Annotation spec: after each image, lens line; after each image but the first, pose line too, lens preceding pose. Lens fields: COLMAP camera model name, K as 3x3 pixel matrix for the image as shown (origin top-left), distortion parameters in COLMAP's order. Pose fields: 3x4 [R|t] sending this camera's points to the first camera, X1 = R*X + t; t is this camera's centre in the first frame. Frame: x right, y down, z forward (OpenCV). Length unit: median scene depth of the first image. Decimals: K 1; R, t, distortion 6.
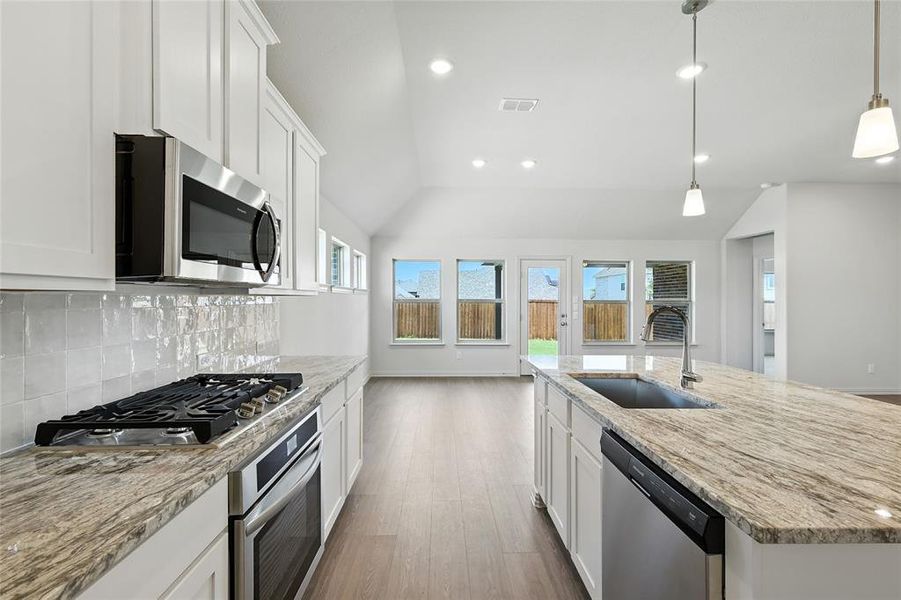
lens RADIAL K [[395.6, 0, 453.9], [0, 395.6, 295.6], [0, 0, 1]] dist [0.006454, -0.000539]
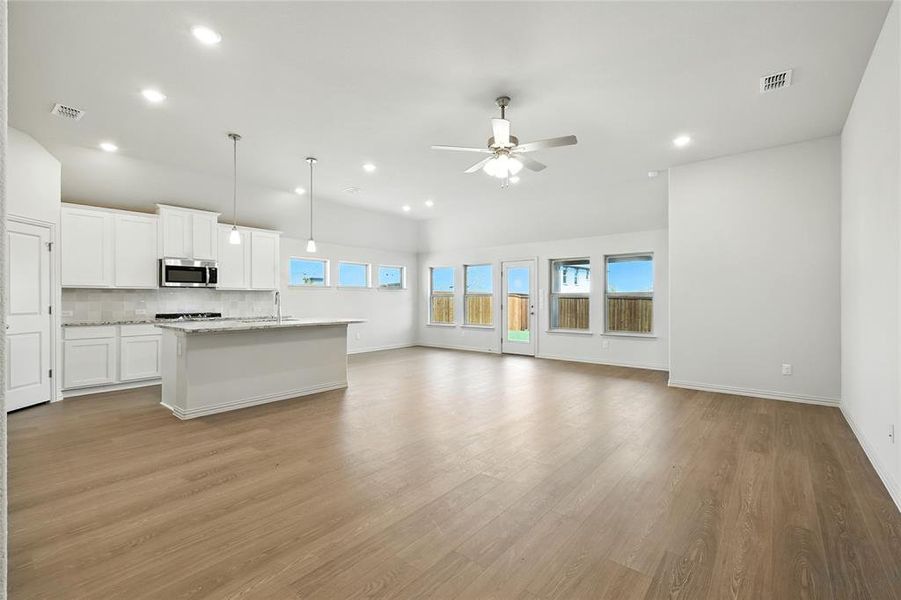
lens RADIAL K [[395.6, 0, 451.0], [0, 395.6, 298.1], [0, 0, 1]] dist [0.006454, -0.000539]
pose [[0.748796, -0.008066, -0.662751, 0.890341], [0.009069, 0.999957, -0.001923, 0.026164], [0.662738, -0.004571, 0.748837, -0.063864]]
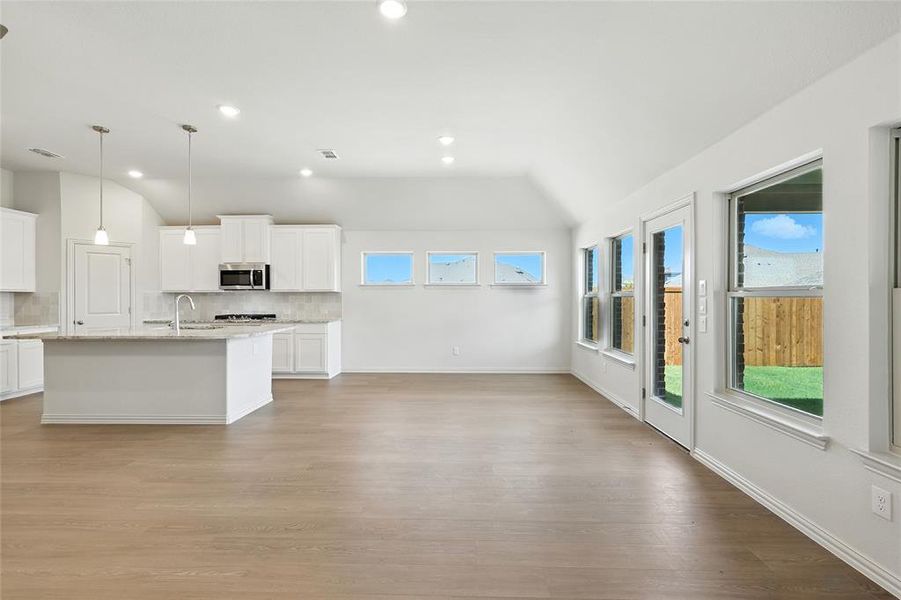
lens RADIAL K [[395.6, 0, 450.3], [0, 395.6, 297.3], [0, 0, 1]] dist [0.006454, -0.000539]
pose [[-0.061102, -0.003906, -0.998124, 0.766895], [0.008112, 0.999957, -0.004410, 0.019985], [0.998099, -0.008366, -0.061068, 0.749375]]
